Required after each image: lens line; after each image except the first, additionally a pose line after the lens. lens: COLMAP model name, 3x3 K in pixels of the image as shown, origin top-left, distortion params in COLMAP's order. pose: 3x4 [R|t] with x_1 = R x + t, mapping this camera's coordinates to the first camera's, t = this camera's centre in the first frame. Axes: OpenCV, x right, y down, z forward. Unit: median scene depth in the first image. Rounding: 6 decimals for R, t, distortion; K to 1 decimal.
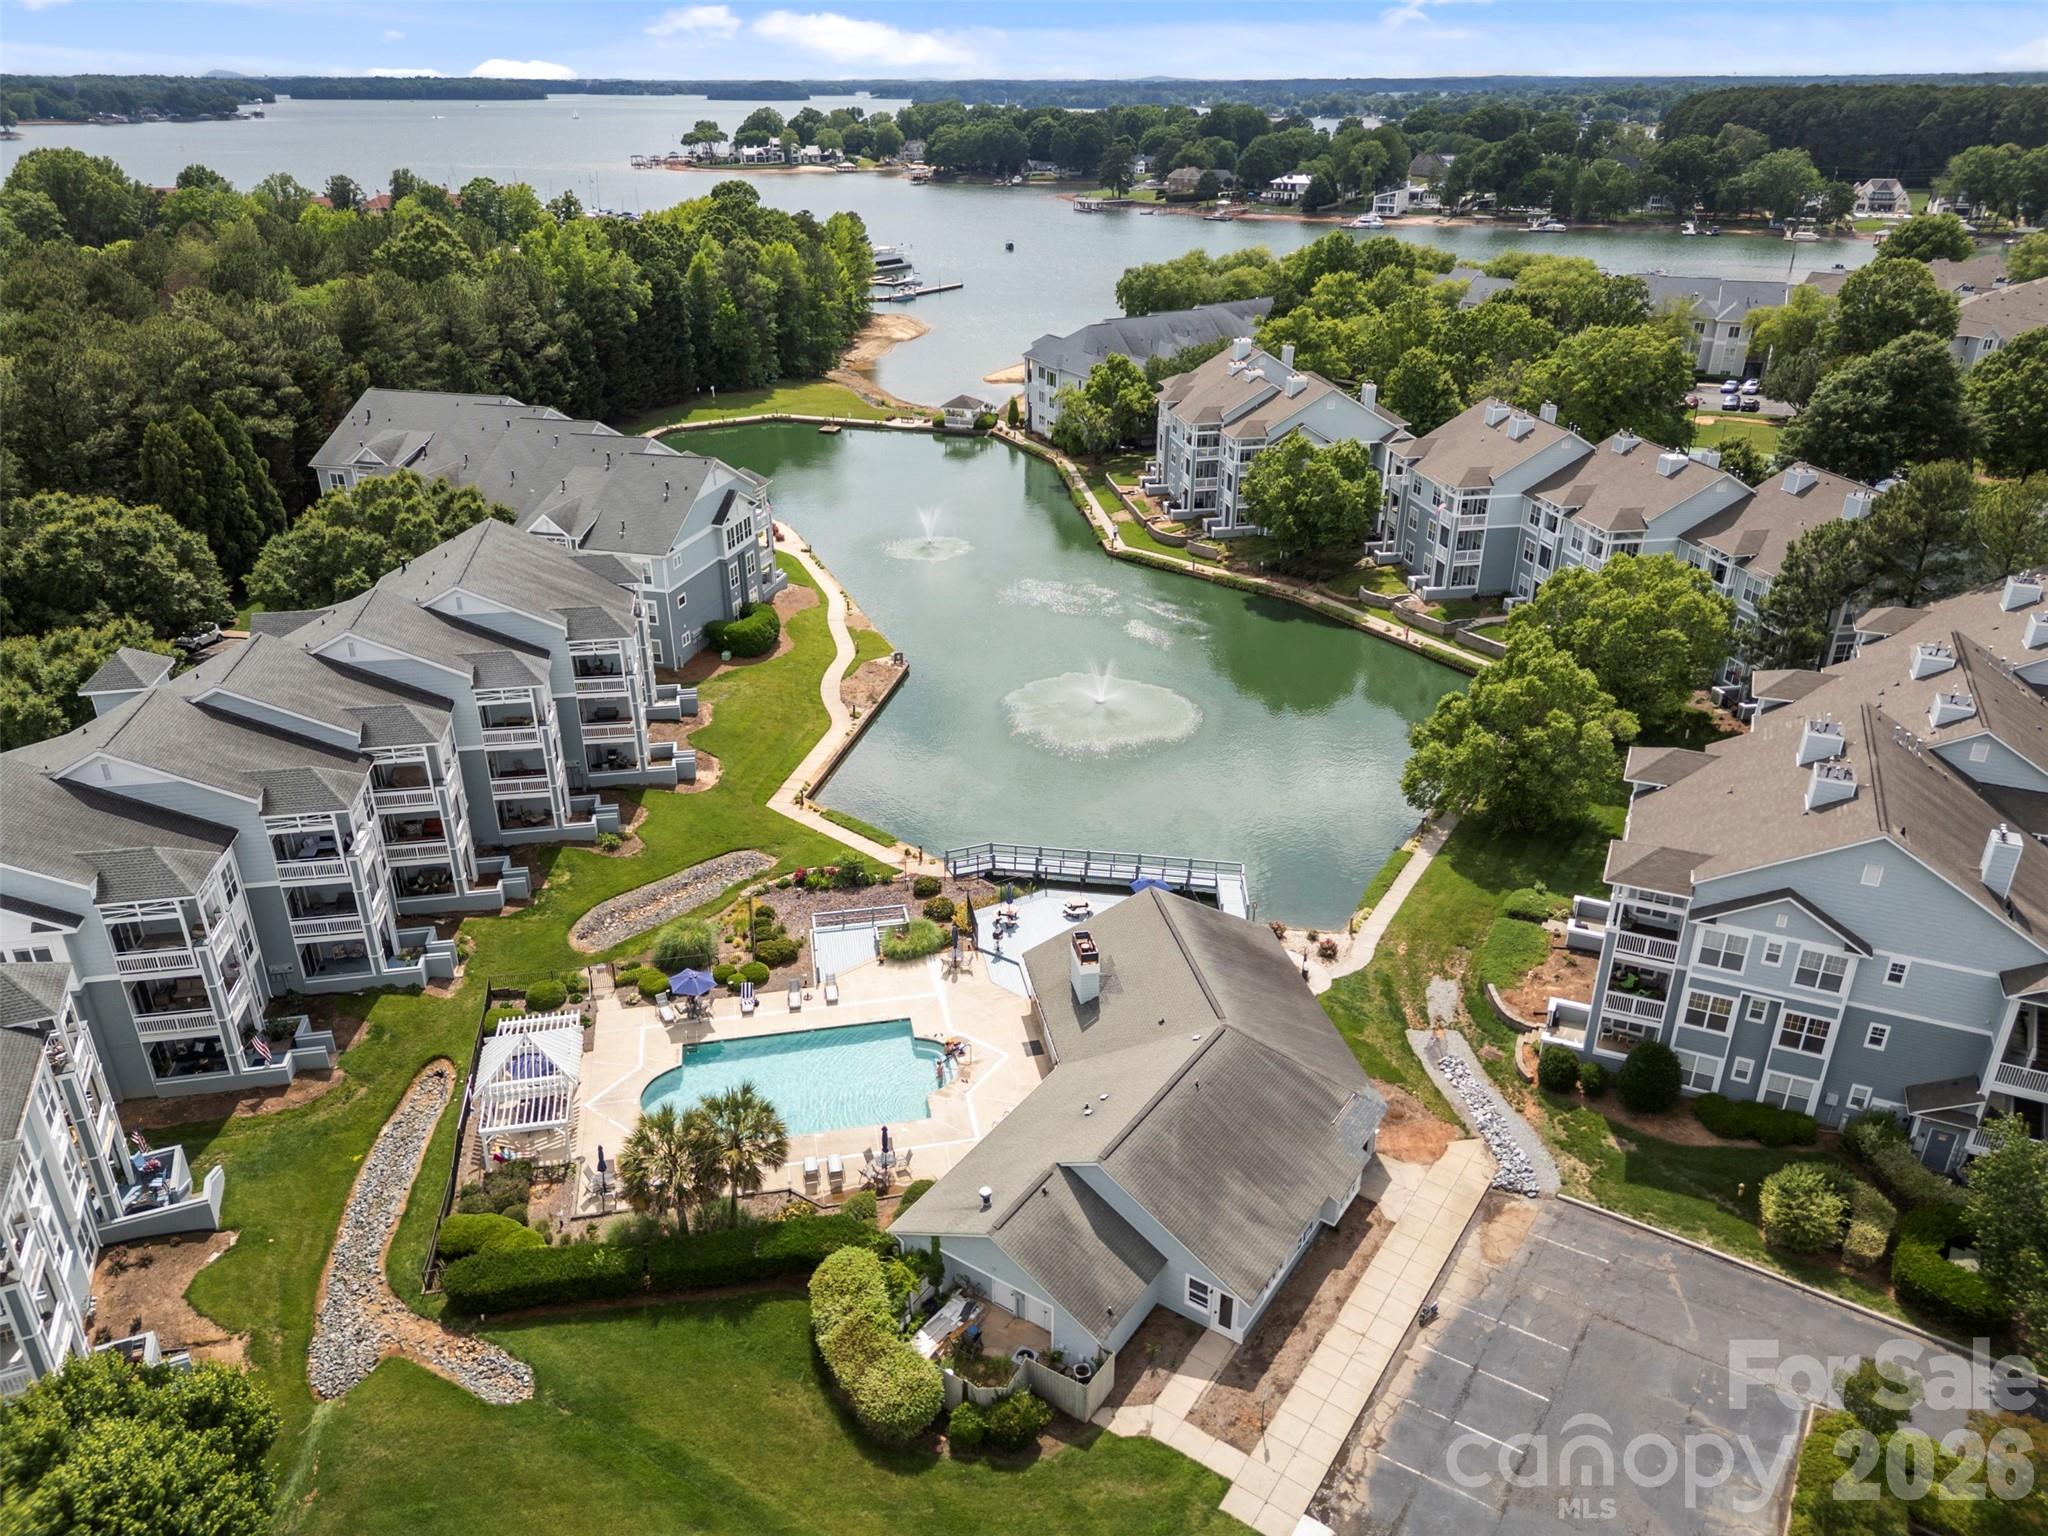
lens RADIAL K [[1428.5, 0, 1019.1], [0, 1428.5, 786.2], [0, 0, 1]] dist [0.035781, -0.010540]
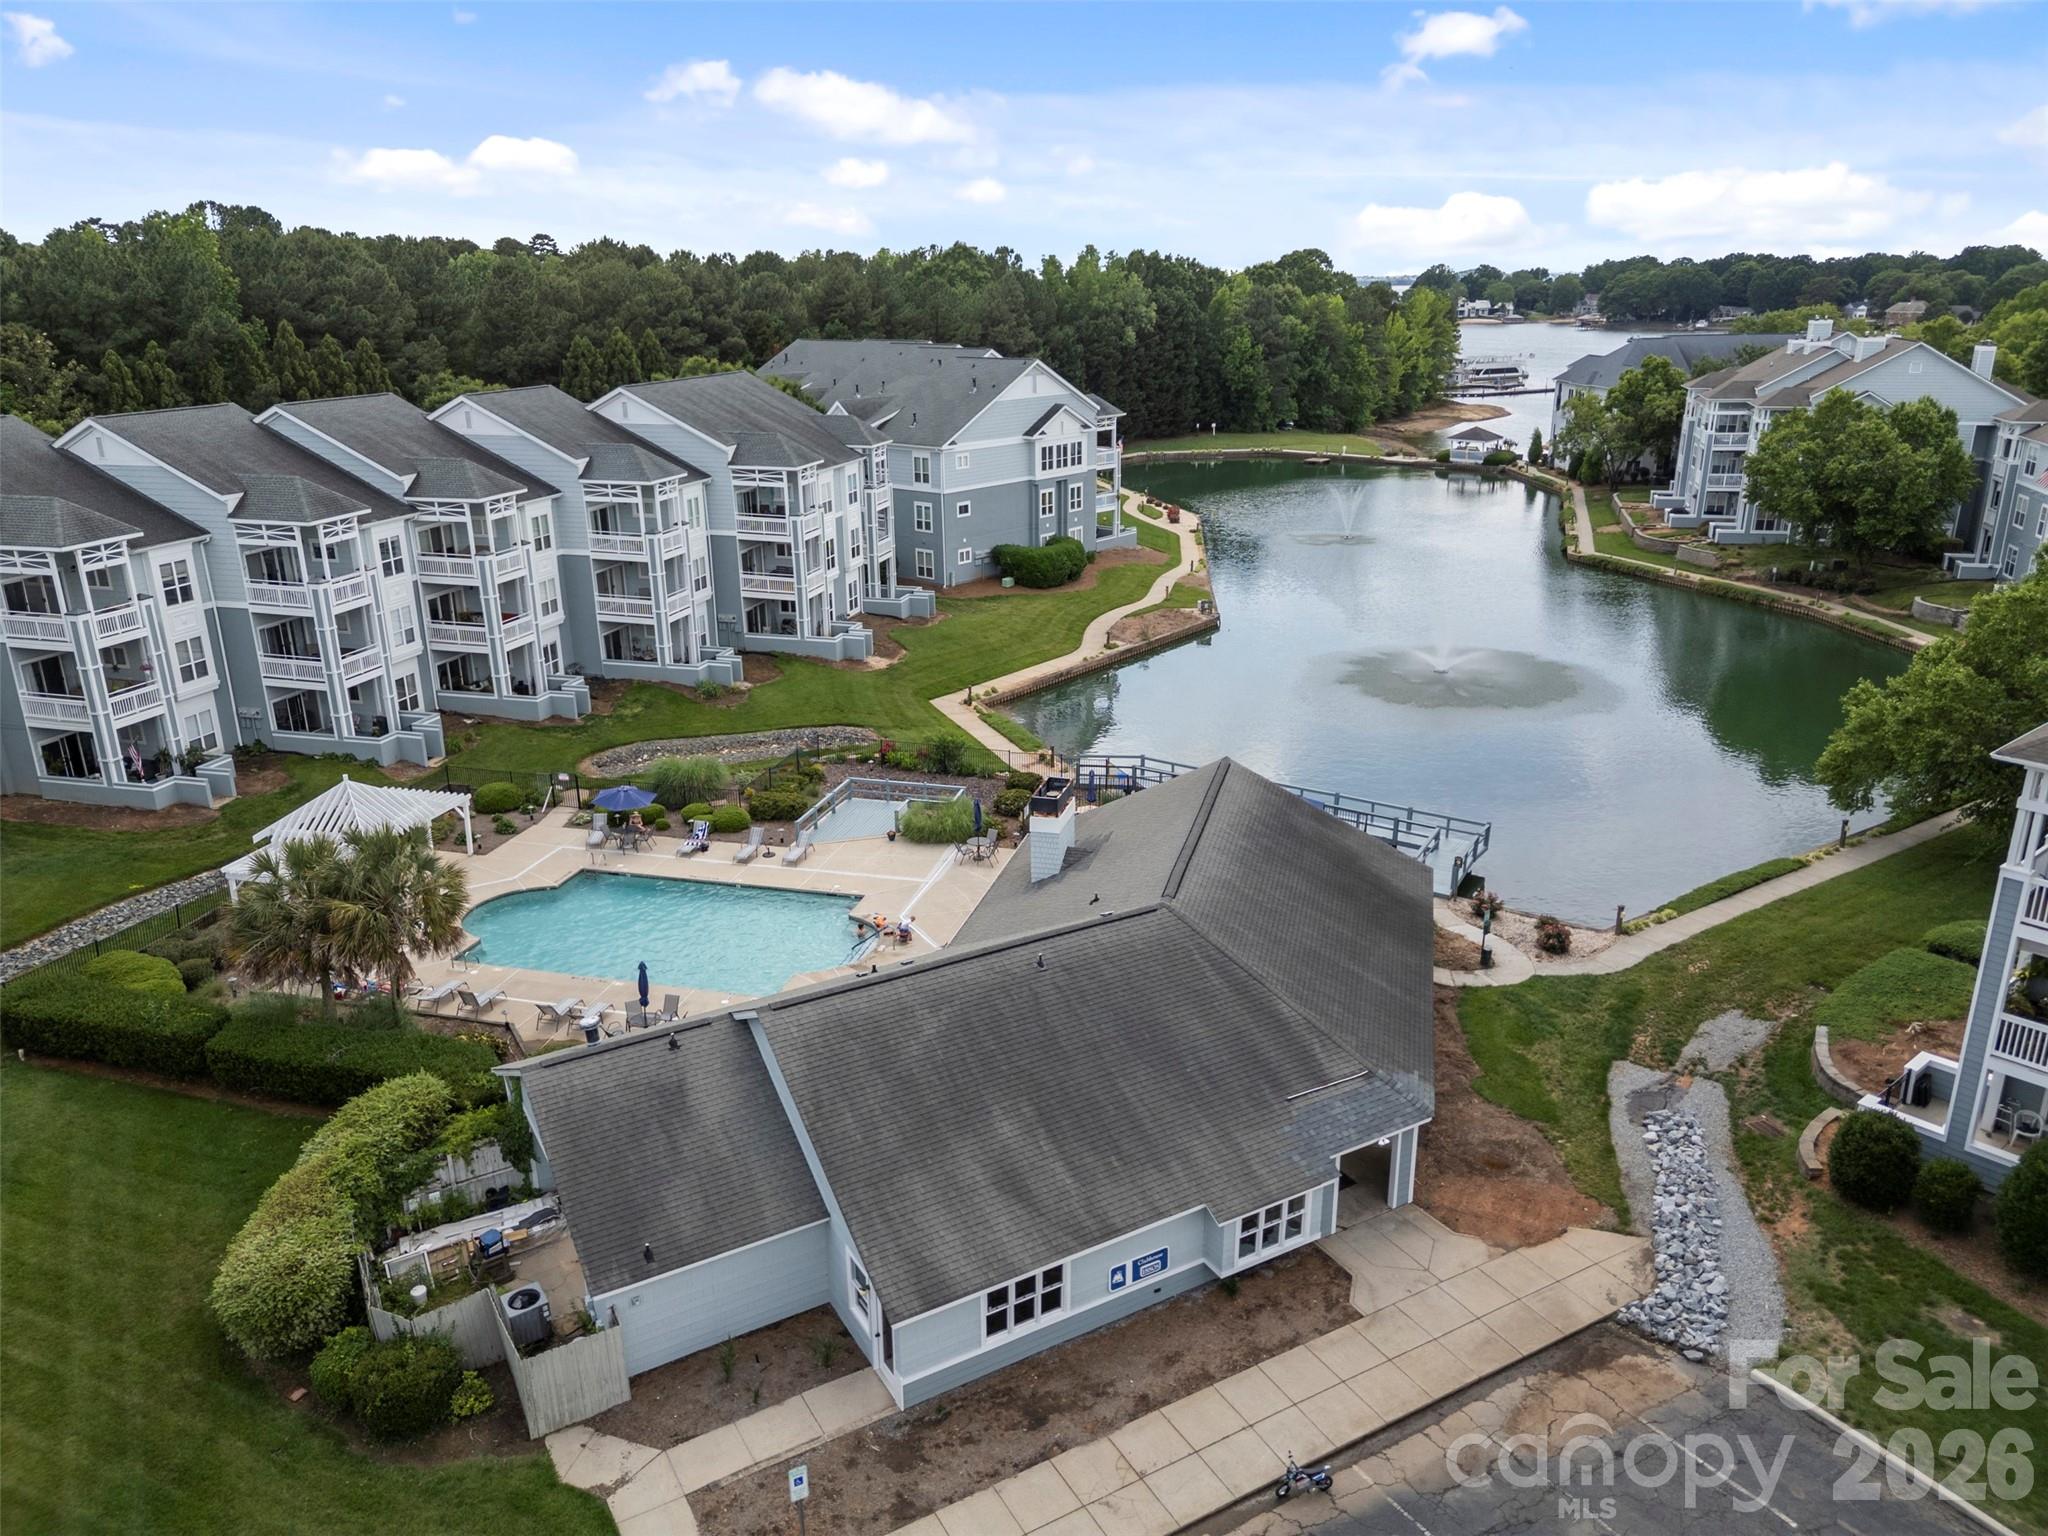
lens RADIAL K [[1428.5, 0, 1019.1], [0, 1428.5, 786.2], [0, 0, 1]] dist [0.035781, -0.010540]
pose [[0.899649, 0.134284, -0.415451, 0.230928], [-0.181955, 0.980274, -0.077171, 0.125103], [0.396893, 0.145021, 0.906336, 0.320737]]
